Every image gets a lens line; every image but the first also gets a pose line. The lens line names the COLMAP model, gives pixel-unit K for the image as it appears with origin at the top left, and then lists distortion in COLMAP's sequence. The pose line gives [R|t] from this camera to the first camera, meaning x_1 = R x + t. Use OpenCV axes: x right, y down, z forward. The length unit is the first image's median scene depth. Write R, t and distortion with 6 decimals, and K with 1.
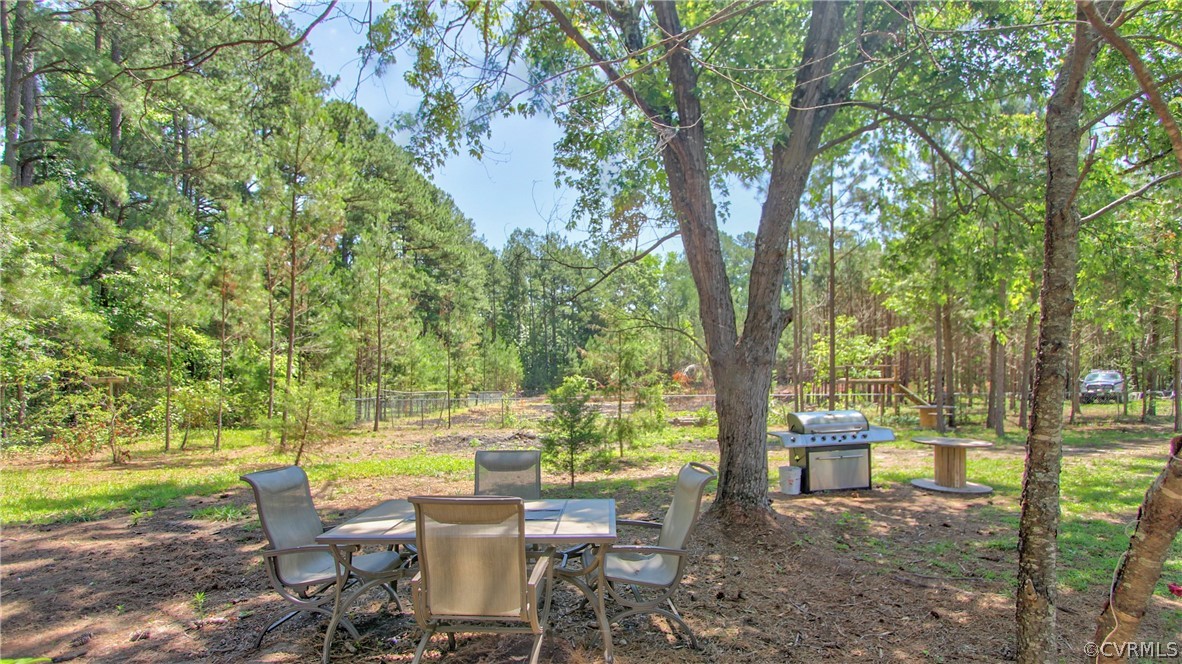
lens RADIAL K [[889.4, 0, 591.1], [0, 889.4, 365.5], [0, 0, 1]] dist [-0.026348, -0.000879]
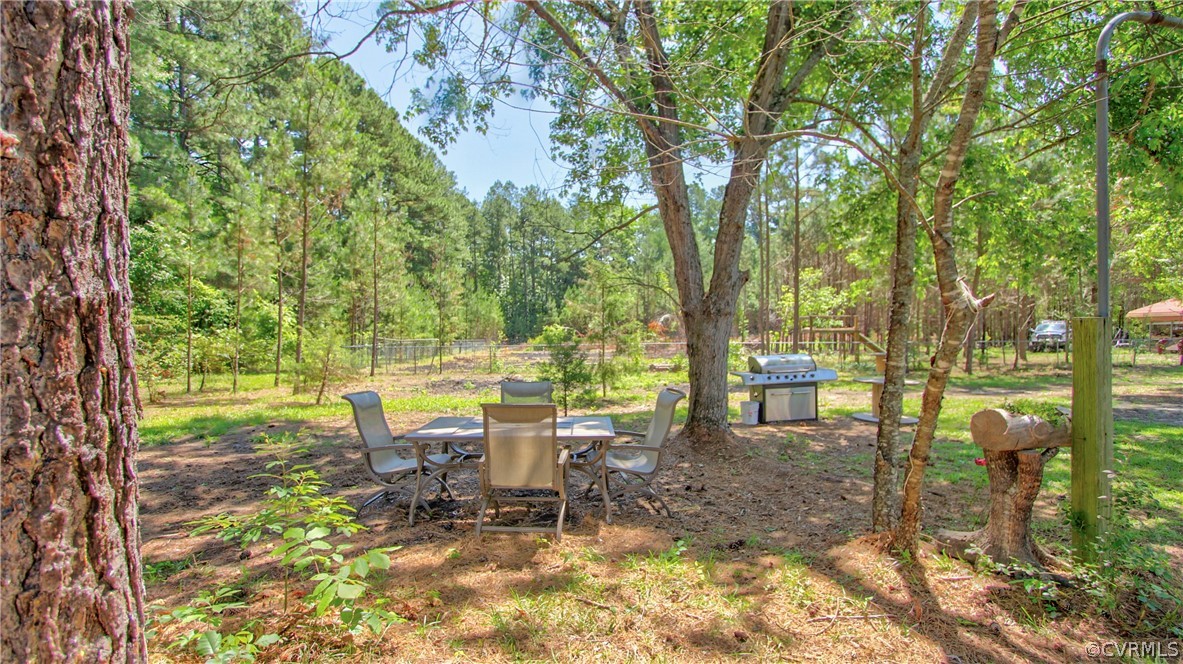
lens RADIAL K [[890.1, 0, 591.6], [0, 890.1, 365.5], [0, 0, 1]] dist [-0.026348, -0.000879]
pose [[0.999580, 0.000479, 0.028959, -0.013180], [-0.002124, 0.998384, 0.056780, -0.000478], [-0.028885, -0.056817, 0.997967, -0.109165]]
